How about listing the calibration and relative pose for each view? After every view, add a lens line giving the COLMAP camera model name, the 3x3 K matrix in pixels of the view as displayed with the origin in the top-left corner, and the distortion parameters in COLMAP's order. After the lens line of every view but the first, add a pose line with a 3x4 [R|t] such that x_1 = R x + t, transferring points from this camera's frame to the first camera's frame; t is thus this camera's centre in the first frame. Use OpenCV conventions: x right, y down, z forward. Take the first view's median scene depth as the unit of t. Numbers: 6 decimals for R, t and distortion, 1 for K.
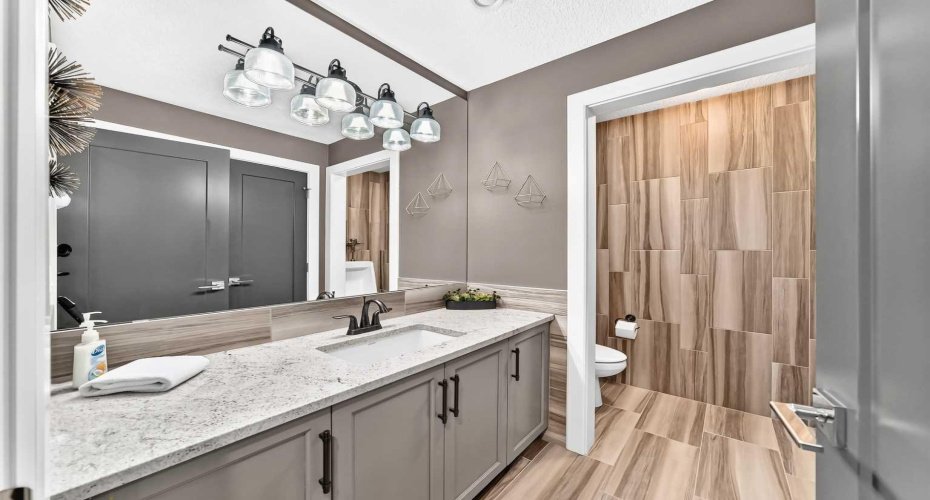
lens RADIAL K [[332.5, 0, 465.1], [0, 332.5, 255.0], [0, 0, 1]] dist [-0.010934, 0.000143]
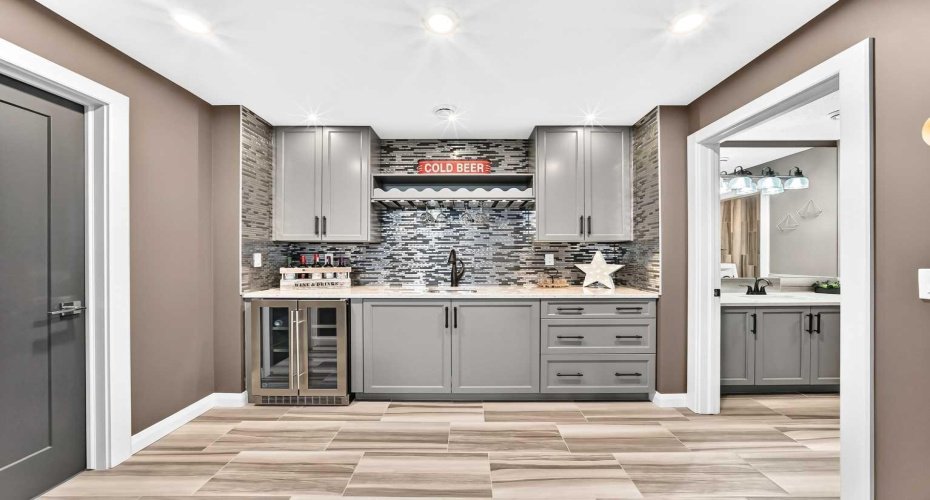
lens RADIAL K [[332.5, 0, 465.1], [0, 332.5, 255.0], [0, 0, 1]] dist [-0.010934, 0.000143]
pose [[0.627477, -0.002684, -0.778631, 0.143540], [-0.008283, 0.999914, -0.010122, 0.022840], [0.778591, 0.012801, 0.627401, -1.569568]]
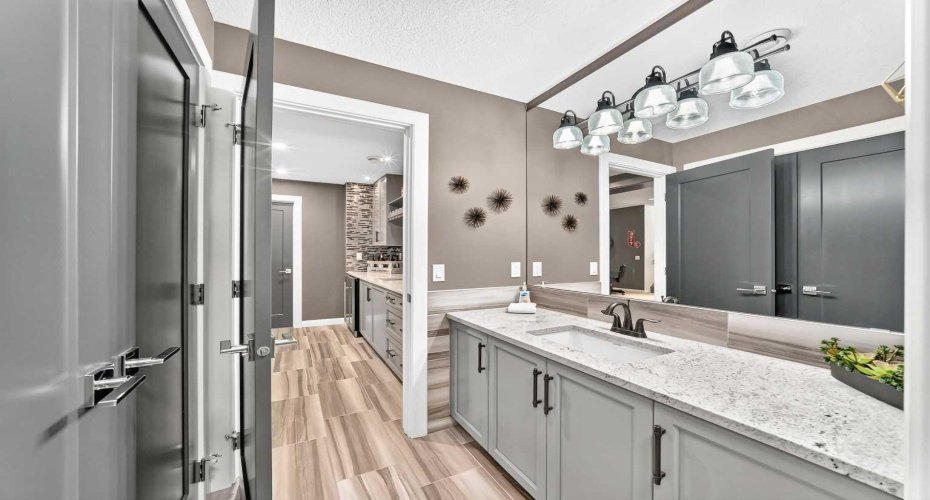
lens RADIAL K [[332.5, 0, 465.1], [0, 332.5, 255.0], [0, 0, 1]] dist [-0.010934, 0.000143]
pose [[-0.397083, 0.001338, -0.917782, 0.786966], [-0.013589, 0.999881, 0.007337, -0.012372], [0.917682, 0.015385, -0.397017, 0.898548]]
